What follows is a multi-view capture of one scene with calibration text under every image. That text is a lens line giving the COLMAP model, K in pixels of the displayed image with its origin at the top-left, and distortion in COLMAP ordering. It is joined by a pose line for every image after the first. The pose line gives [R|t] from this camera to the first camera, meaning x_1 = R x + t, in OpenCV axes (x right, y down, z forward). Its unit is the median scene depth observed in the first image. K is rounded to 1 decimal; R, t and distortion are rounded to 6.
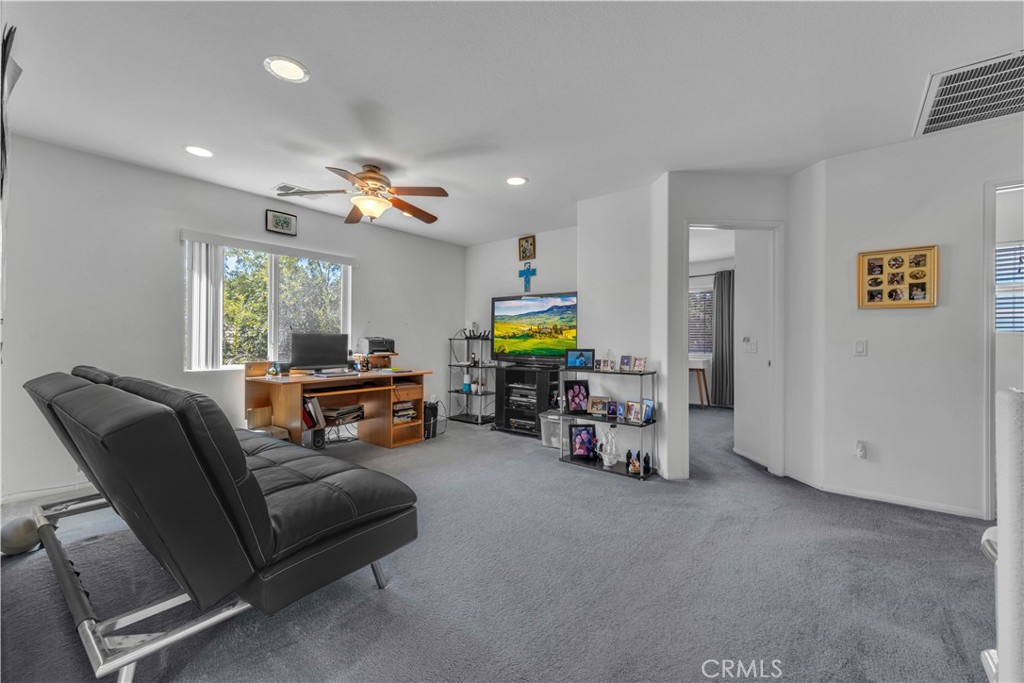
lens RADIAL K [[416.2, 0, 516.3], [0, 416.2, 338.5], [0, 0, 1]] dist [0.000807, -0.000351]
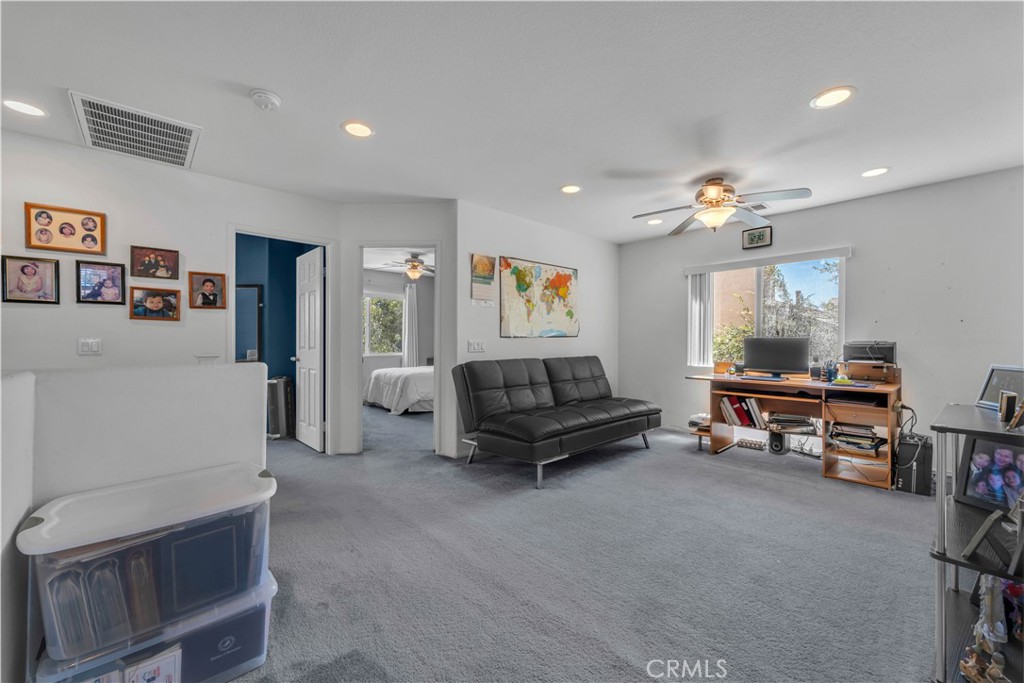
lens RADIAL K [[416.2, 0, 513.5], [0, 416.2, 343.3], [0, 0, 1]] dist [0.000807, -0.000351]
pose [[-0.158449, -0.001762, -0.987366, 0.666150], [-0.000789, 0.999998, -0.001658, 0.003897], [0.987367, 0.000516, -0.158450, 0.567817]]
